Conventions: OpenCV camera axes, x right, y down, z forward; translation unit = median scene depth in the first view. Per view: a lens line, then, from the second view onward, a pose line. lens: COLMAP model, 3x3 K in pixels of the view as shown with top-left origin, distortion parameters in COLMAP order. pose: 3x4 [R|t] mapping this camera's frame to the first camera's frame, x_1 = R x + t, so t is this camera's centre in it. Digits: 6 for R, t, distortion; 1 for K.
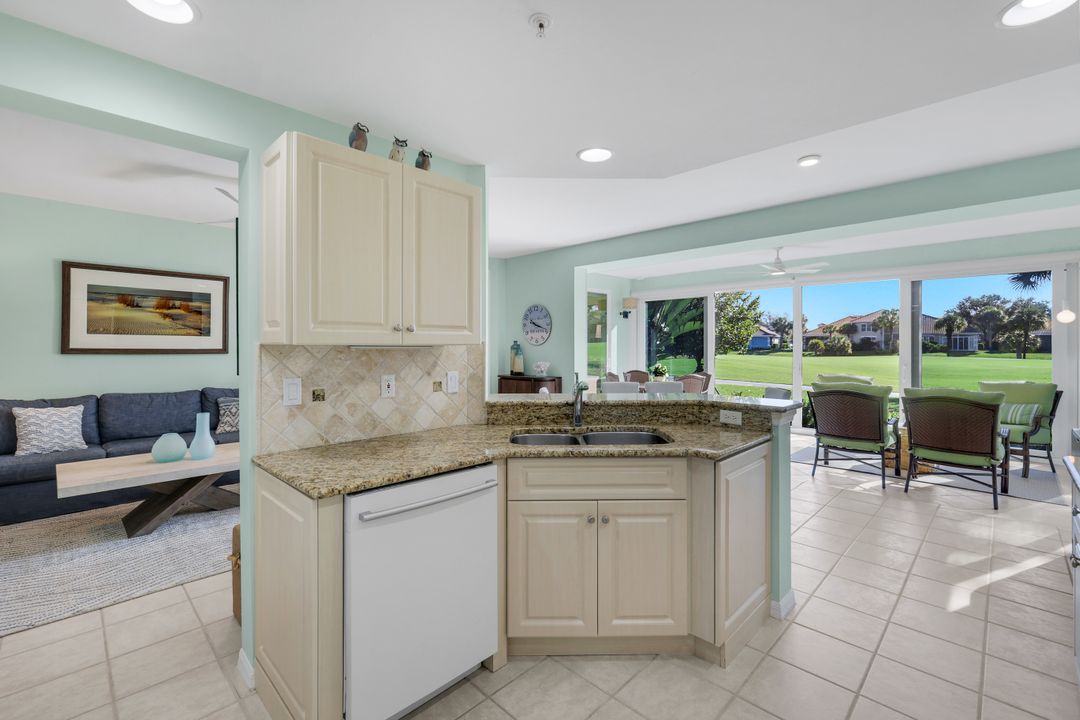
lens RADIAL K [[475.2, 0, 540.8], [0, 475.2, 348.5], [0, 0, 1]] dist [-0.000100, -0.001431]
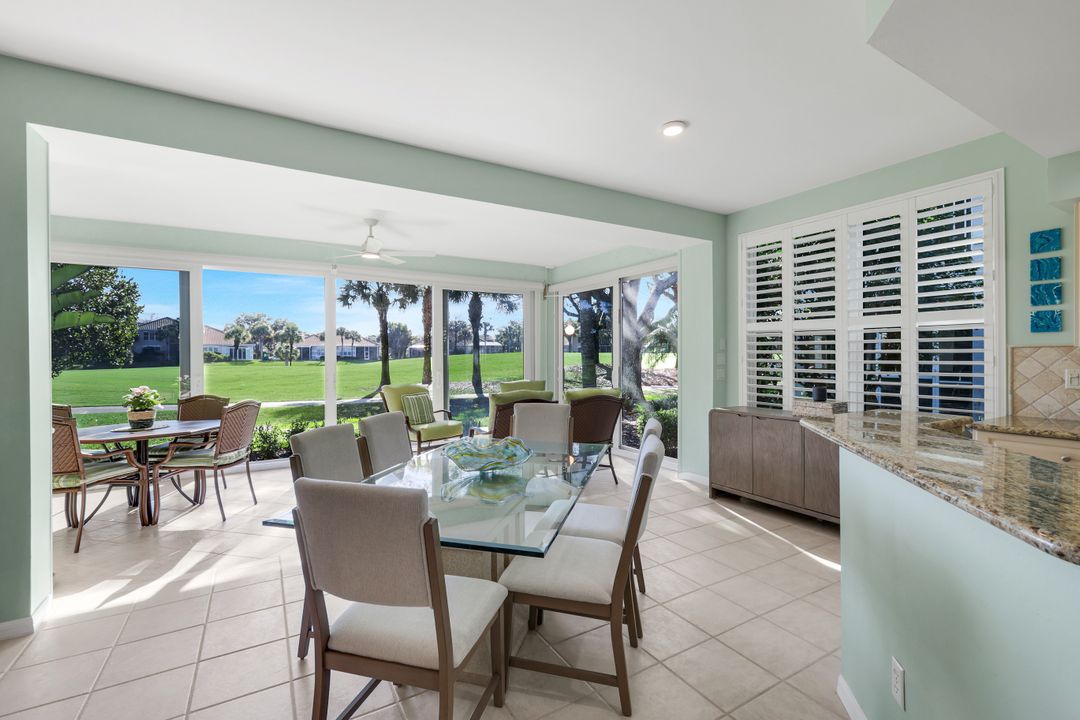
lens RADIAL K [[475.2, 0, 541.5], [0, 475.2, 360.6], [0, 0, 1]] dist [-0.000100, -0.001431]
pose [[0.252522, -0.012163, 0.967515, -0.124330], [0.008583, 0.999910, 0.010330, 0.003028], [-0.967553, 0.005696, 0.252604, 0.393847]]
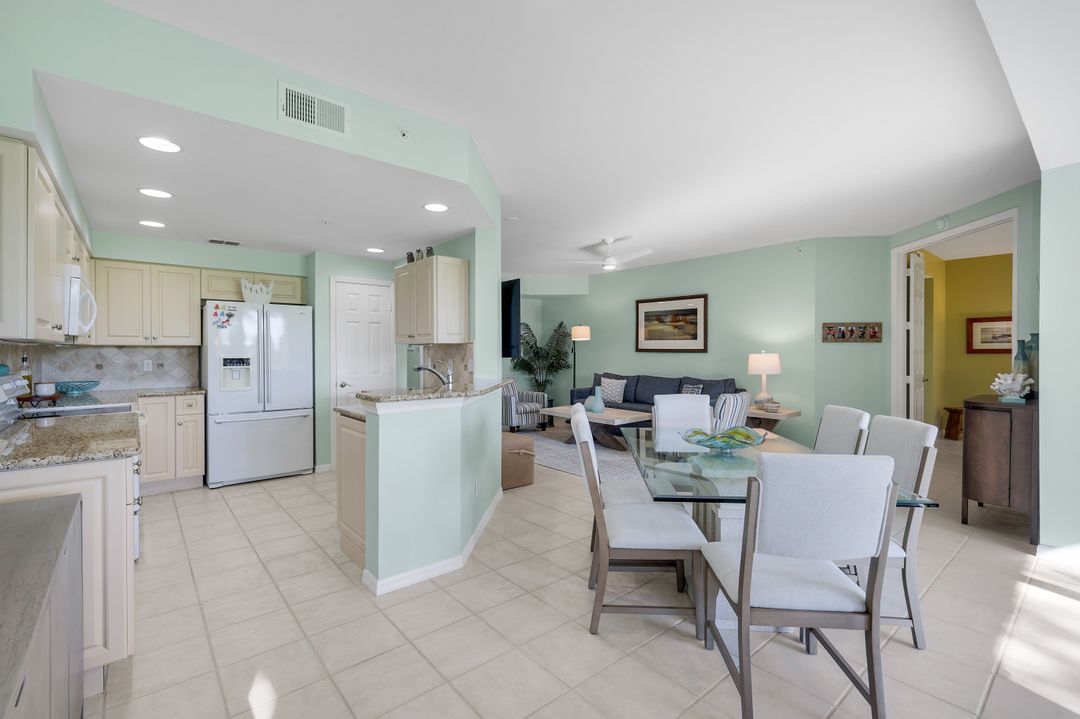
lens RADIAL K [[475.2, 0, 539.0], [0, 475.2, 355.4], [0, 0, 1]] dist [-0.000100, -0.001431]
pose [[-0.096436, 0.009738, -0.995292, 0.417786], [-0.005656, 0.999931, 0.010332, 0.004498], [0.995323, 0.006626, -0.096374, 0.402977]]
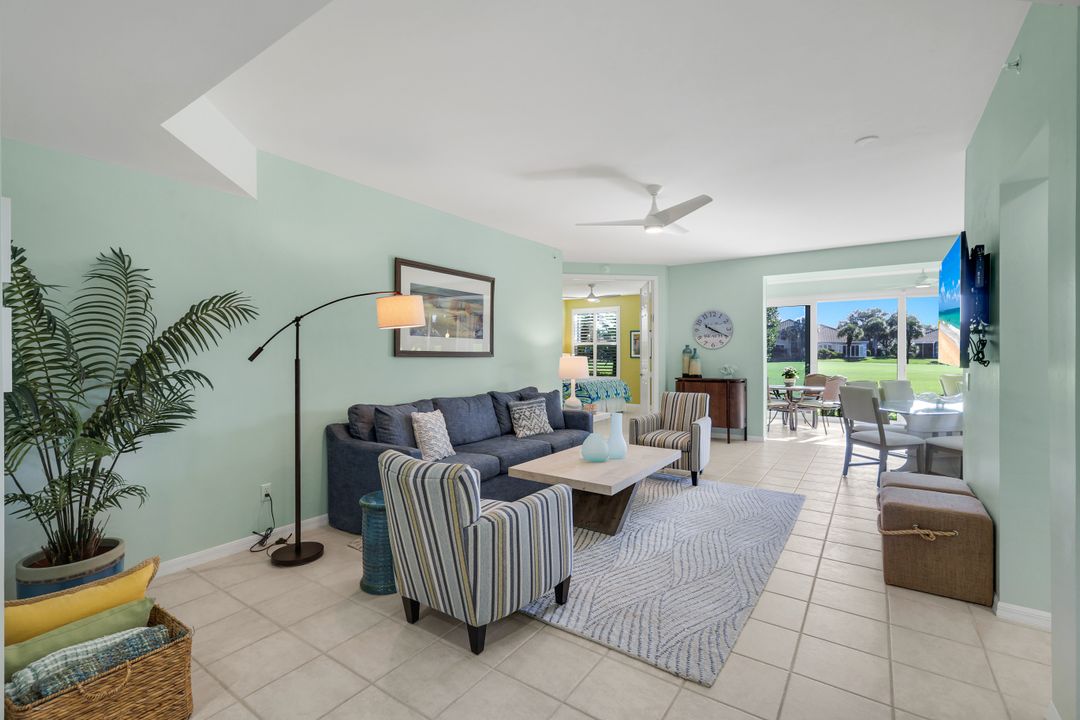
lens RADIAL K [[475.2, 0, 534.3], [0, 475.2, 353.4], [0, 0, 1]] dist [-0.000100, -0.001431]
pose [[0.987700, -0.001853, 0.156349, -0.441019], [0.002799, 0.999979, -0.005829, 0.006020], [-0.156335, 0.006195, 0.987685, 0.010698]]
